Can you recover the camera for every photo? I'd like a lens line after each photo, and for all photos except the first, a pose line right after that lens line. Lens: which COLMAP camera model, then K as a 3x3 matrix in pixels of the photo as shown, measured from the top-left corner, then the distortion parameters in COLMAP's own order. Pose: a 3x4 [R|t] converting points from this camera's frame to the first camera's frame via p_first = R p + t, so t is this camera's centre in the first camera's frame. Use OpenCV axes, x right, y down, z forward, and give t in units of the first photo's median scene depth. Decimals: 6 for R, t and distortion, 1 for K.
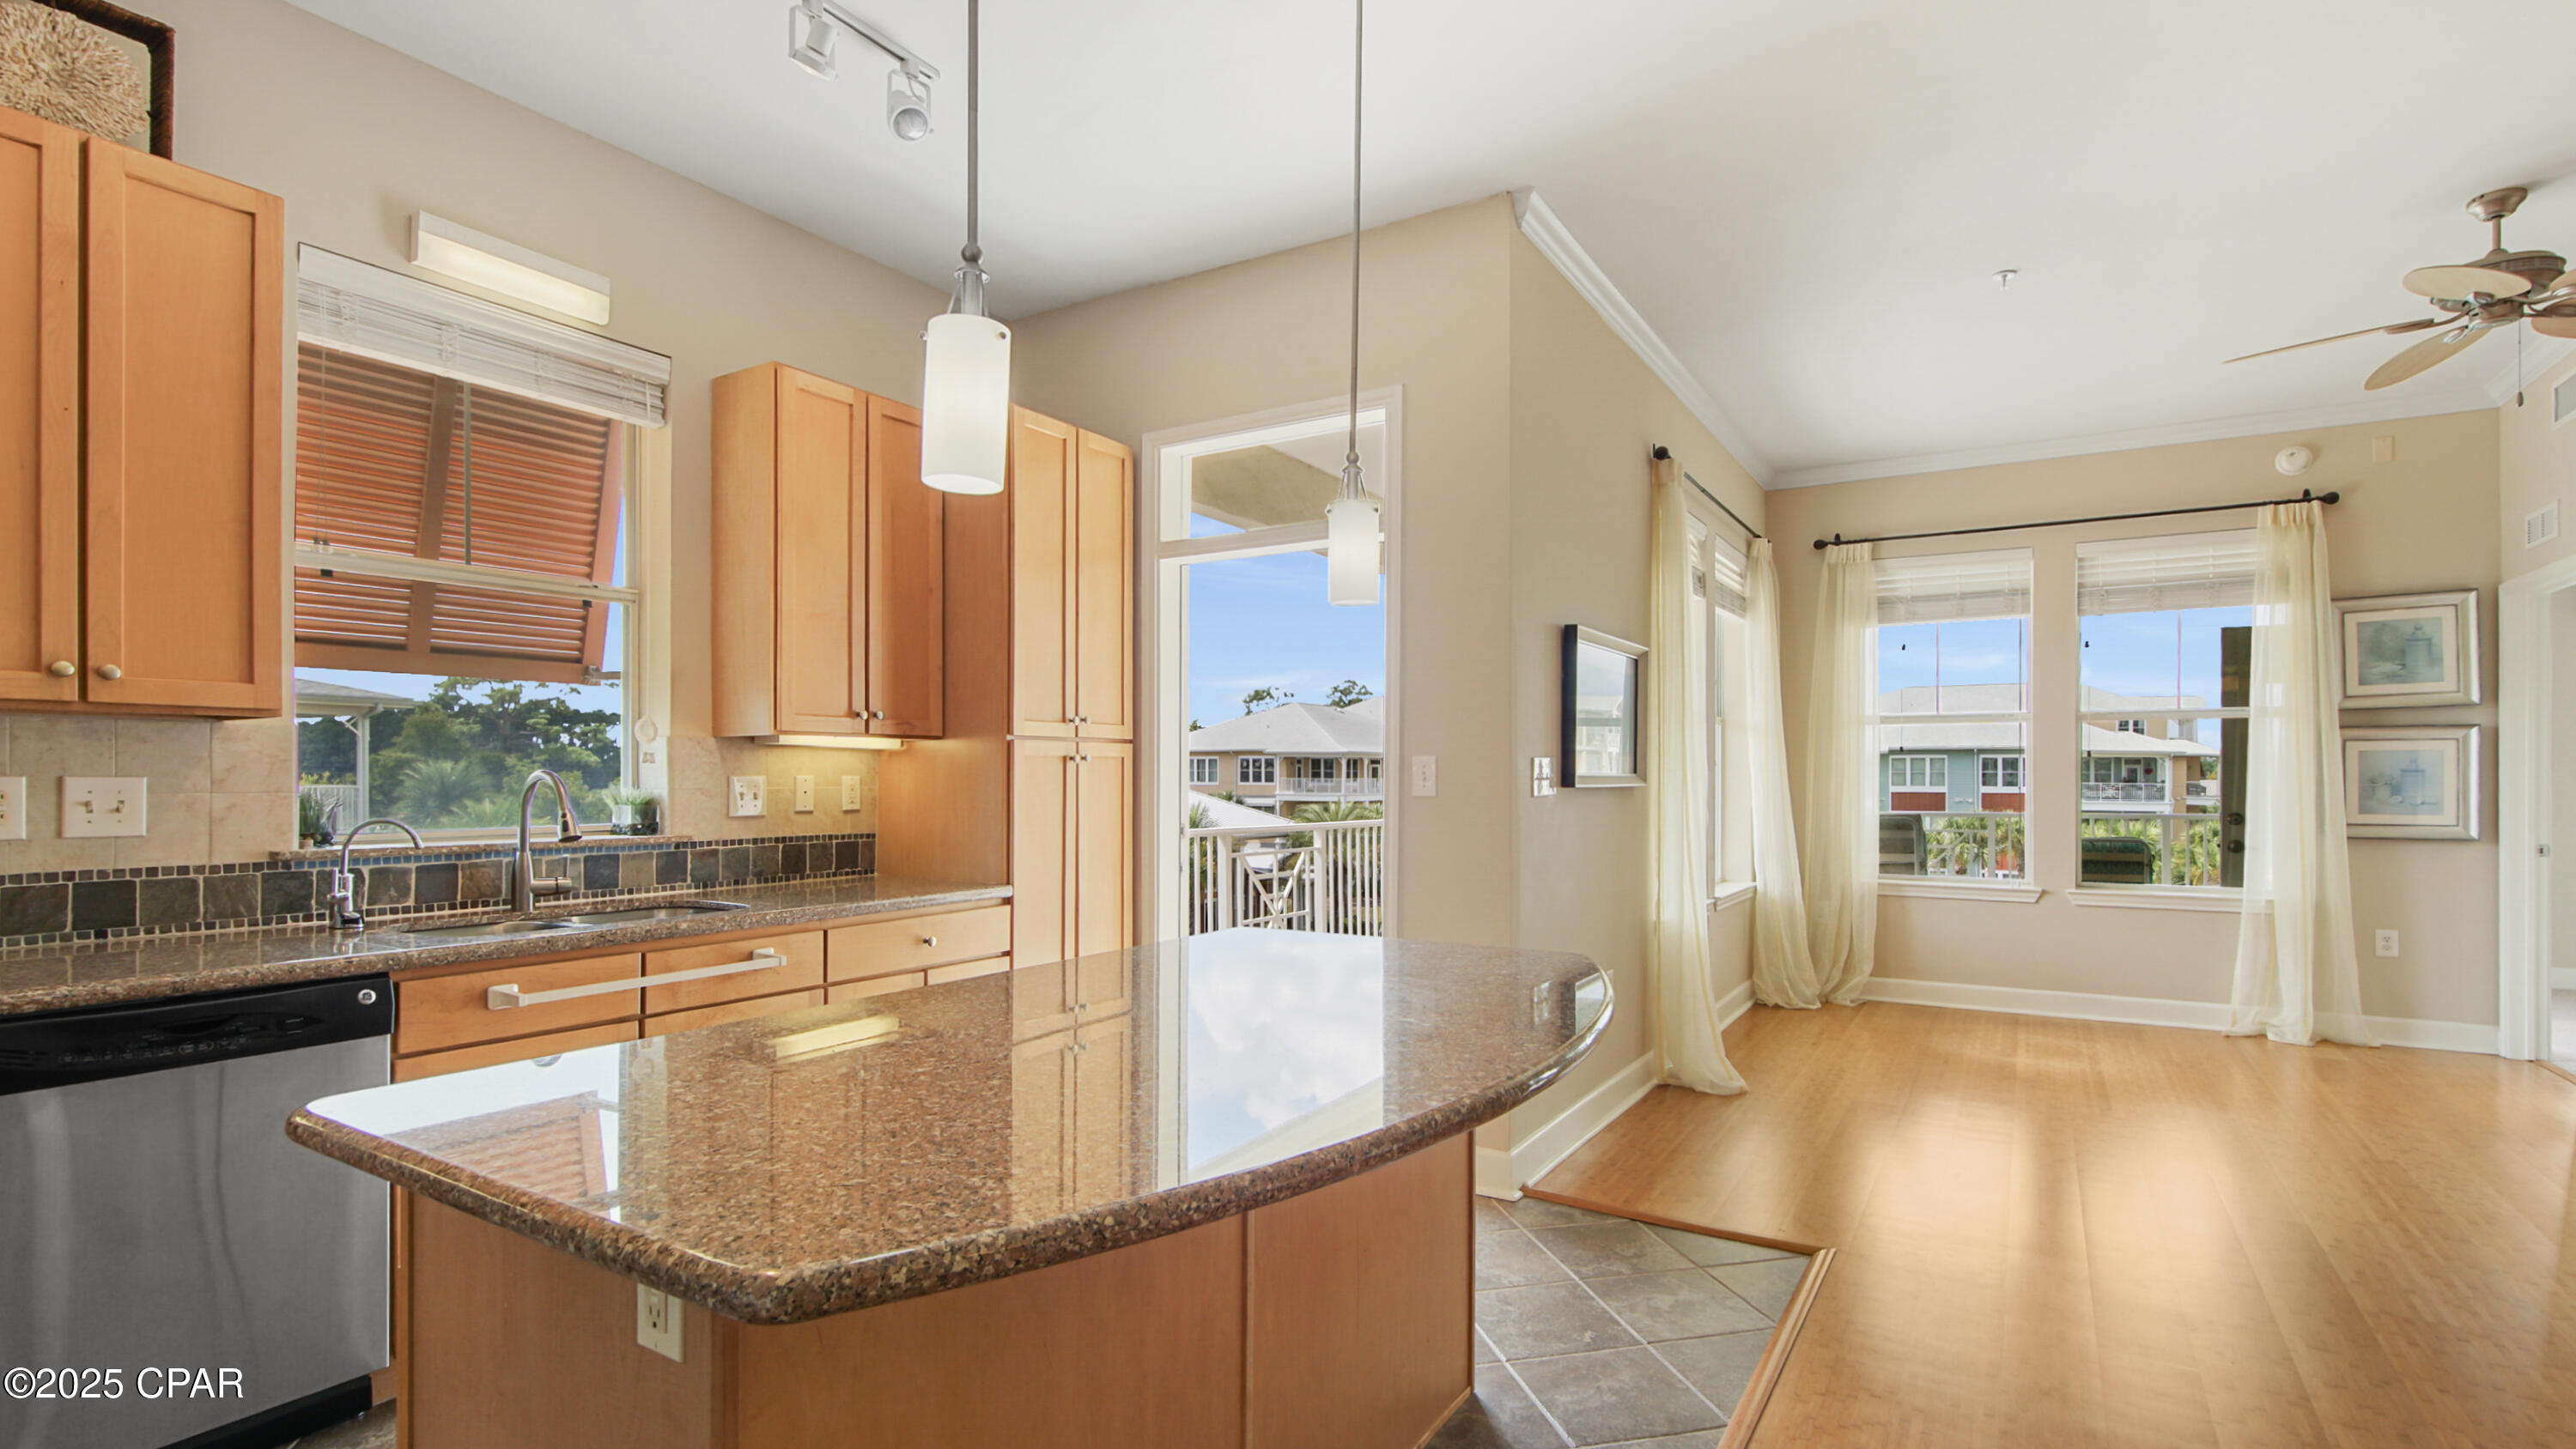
lens RADIAL K [[1205.5, 0, 1291.6], [0, 1205.5, 774.9], [0, 0, 1]] dist [-0.000066, -0.000165]
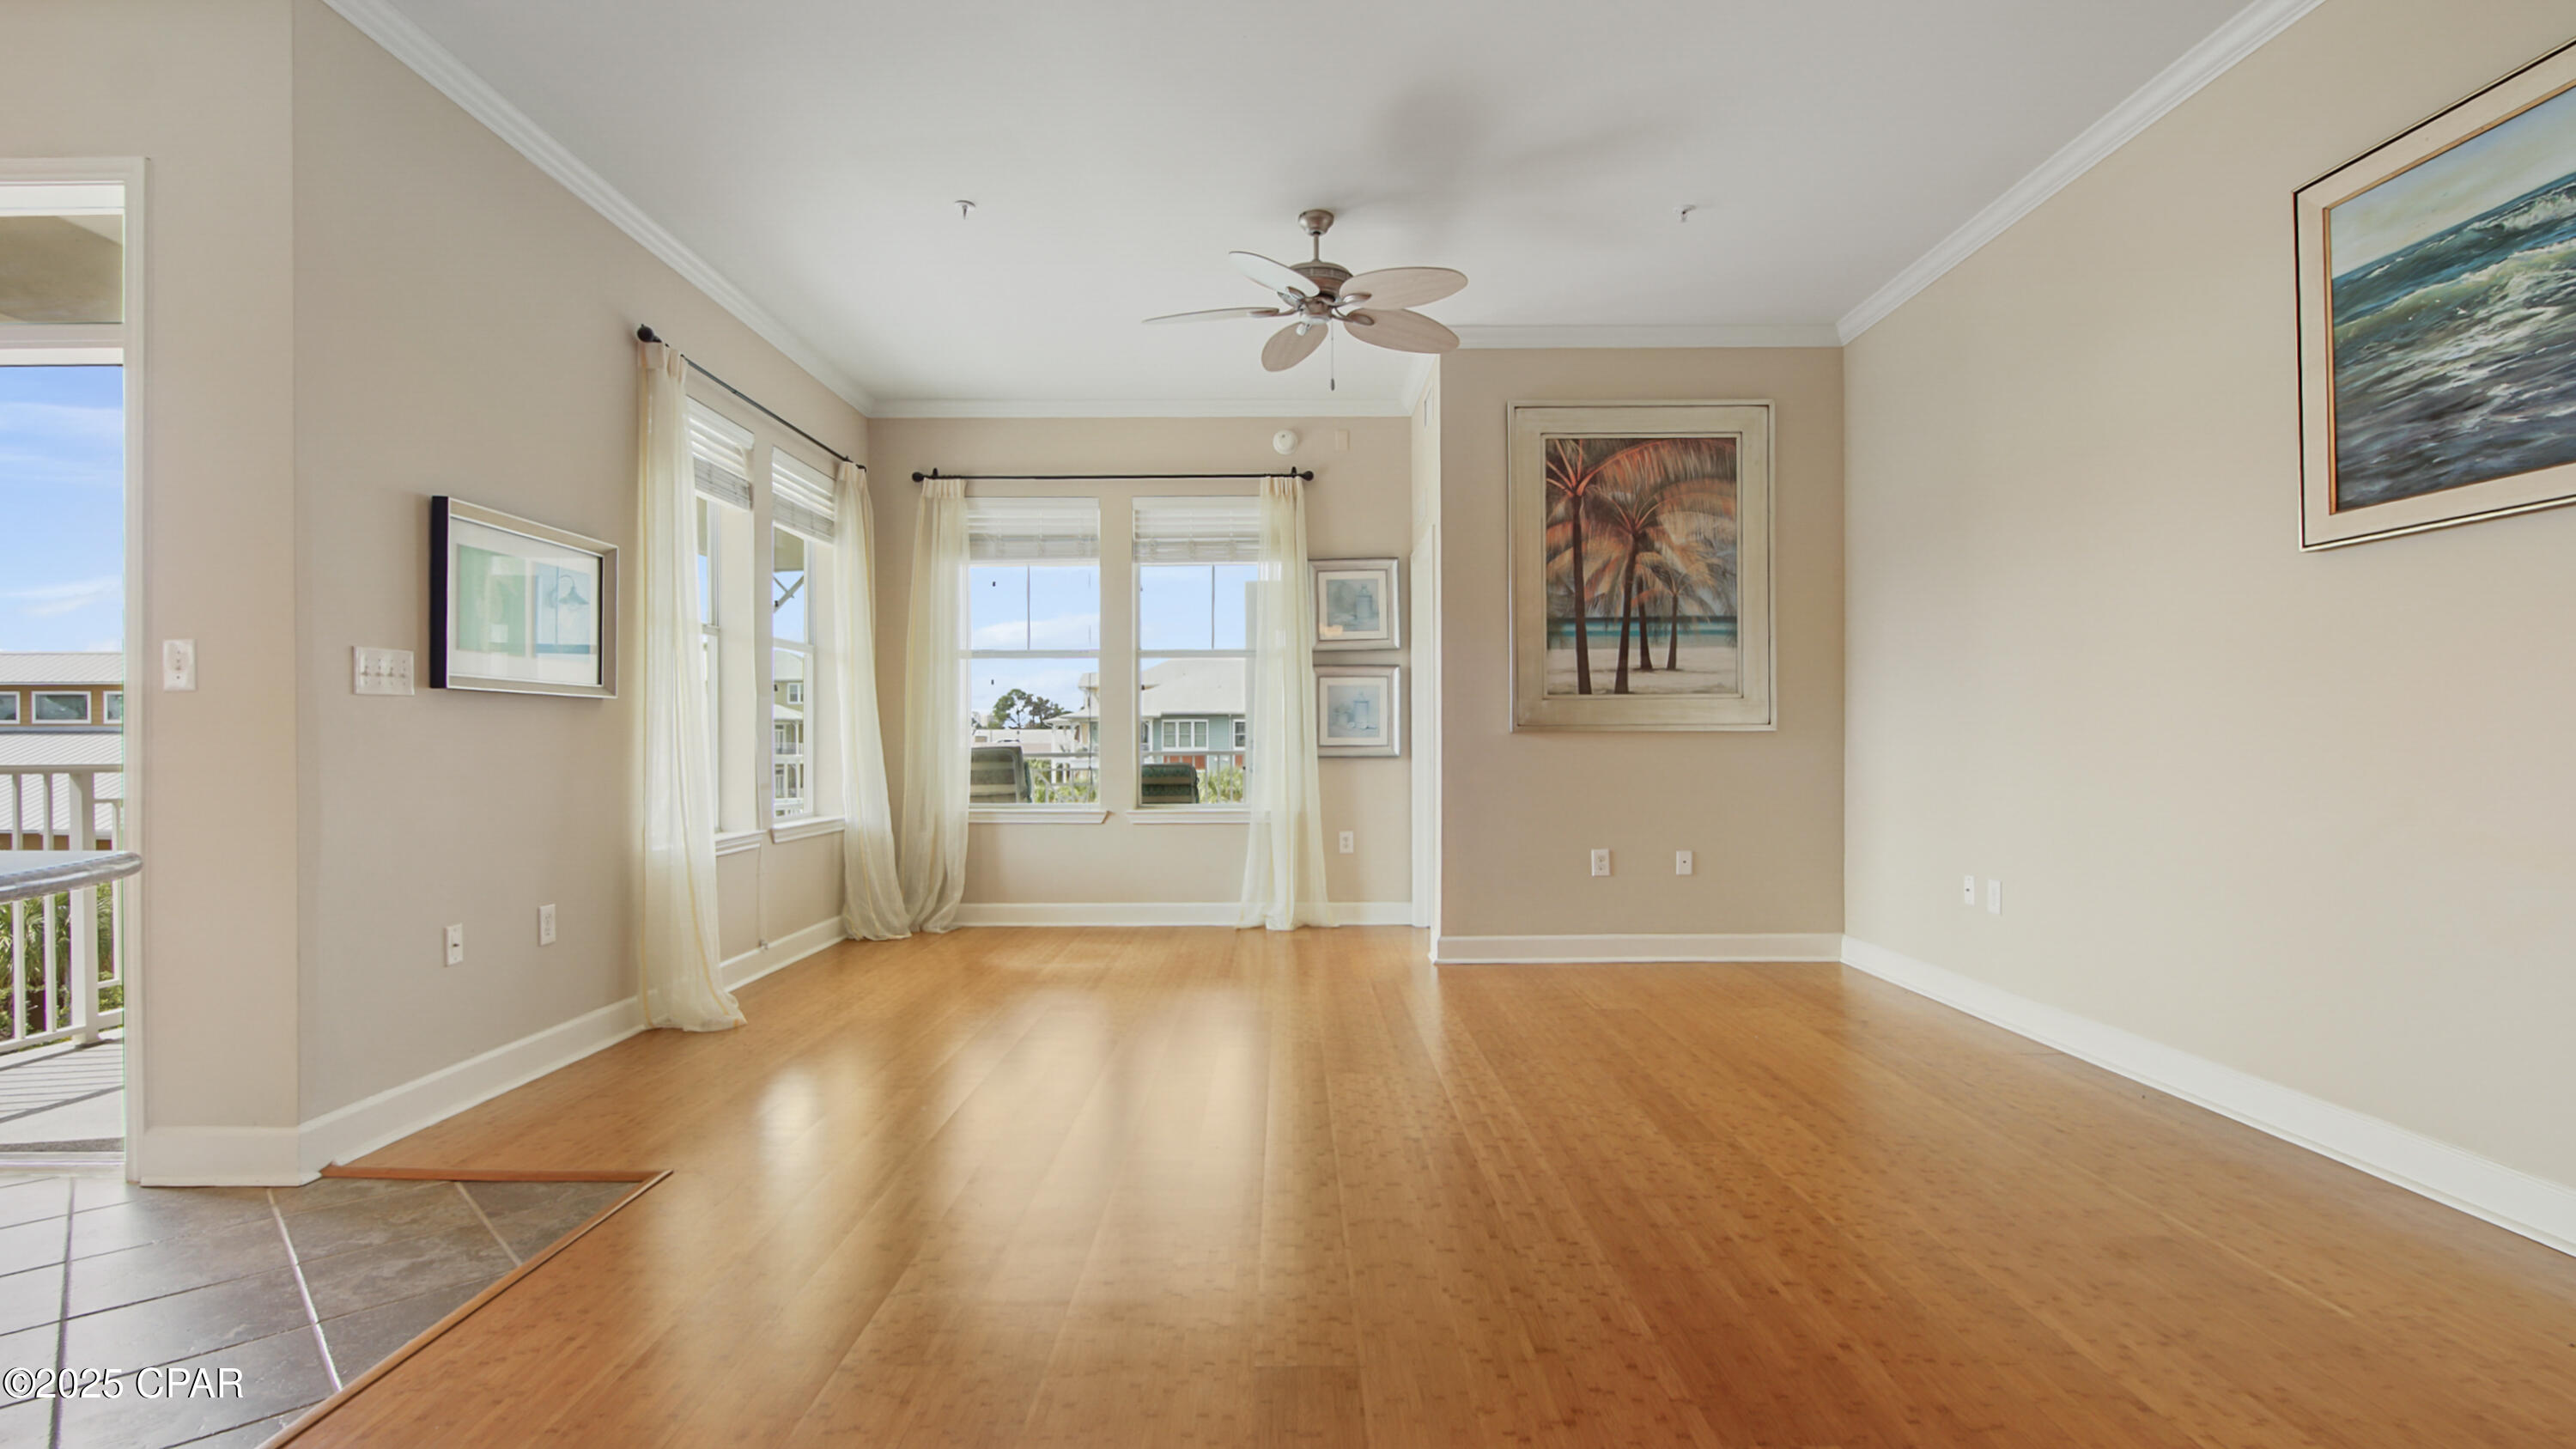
lens RADIAL K [[1218.0, 0, 1276.5], [0, 1218.0, 736.6], [0, 0, 1]] dist [-0.000683, -0.000129]
pose [[0.856806, -0.001341, 0.515638, 0.210777], [0.002966, 0.999993, -0.002327, 0.035017], [-0.515631, 0.003523, 0.856804, -0.028513]]
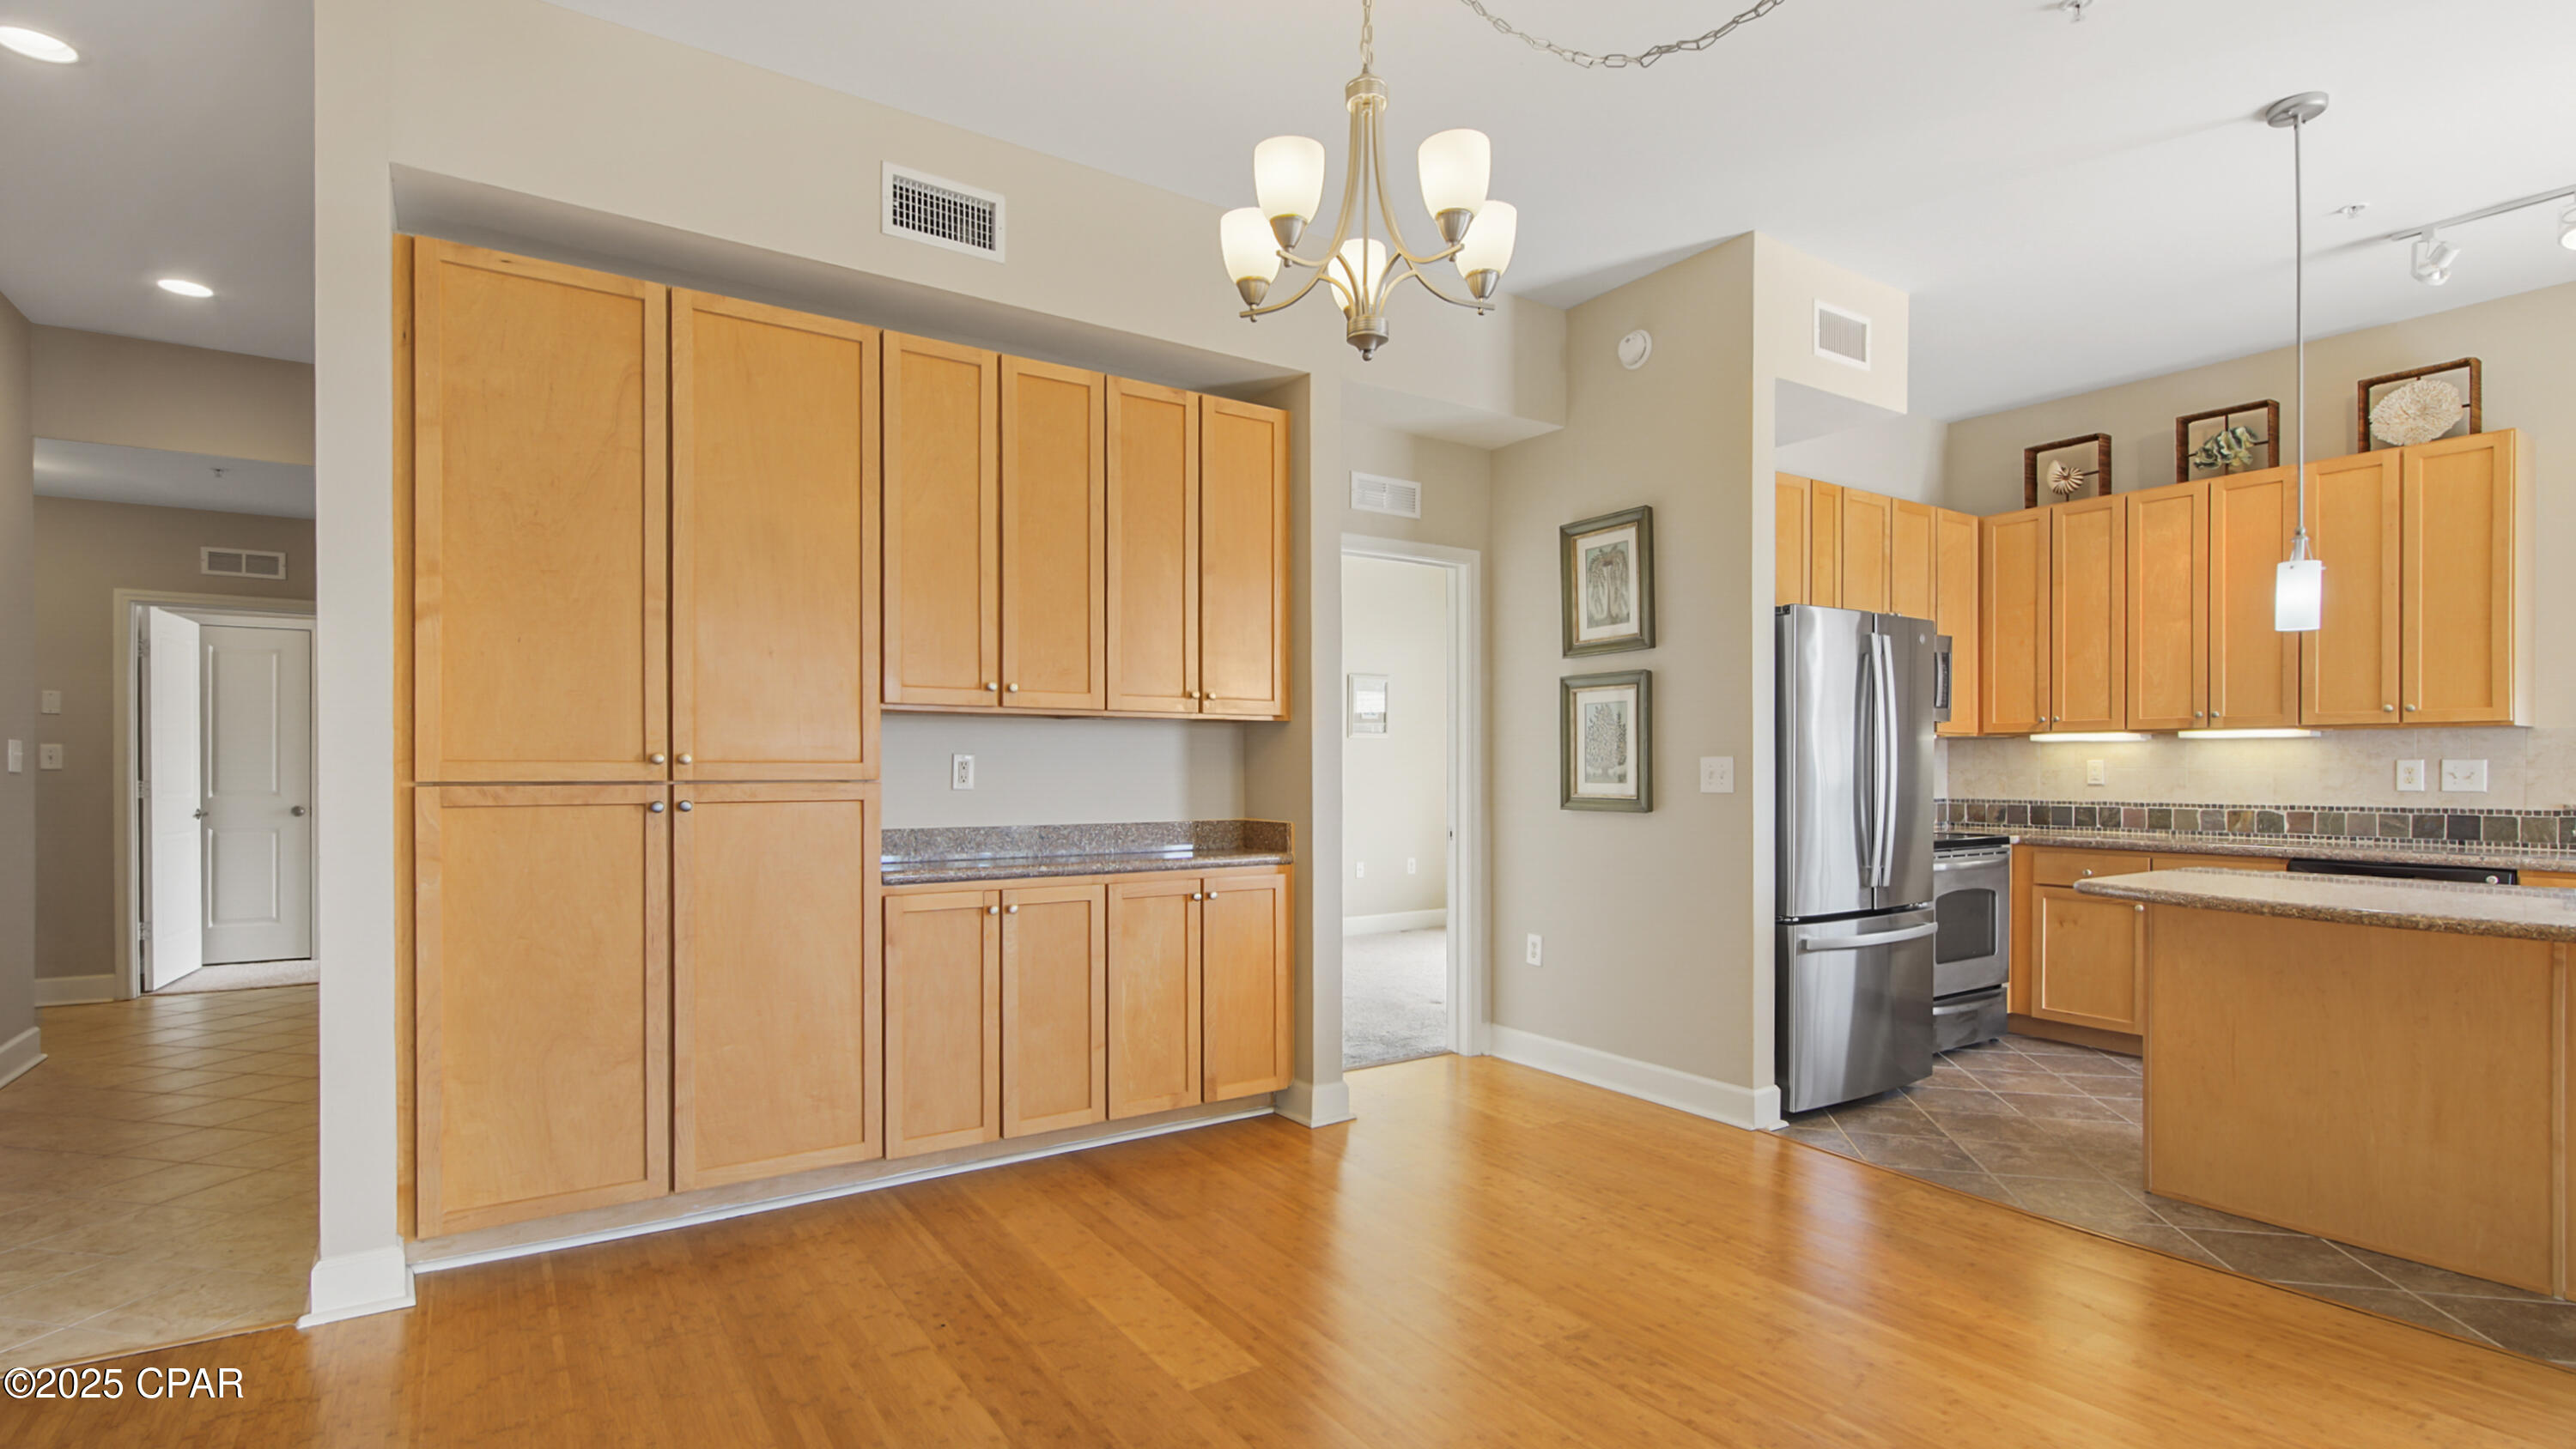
lens RADIAL K [[1222.3, 0, 1264.5], [0, 1222.3, 766.3], [0, 0, 1]] dist [-0.000428, -0.001103]
pose [[-0.423508, -0.004348, -0.905882, 0.681944], [-0.001469, 0.999990, -0.004113, 0.009950], [0.905891, -0.000411, -0.423511, 0.046678]]
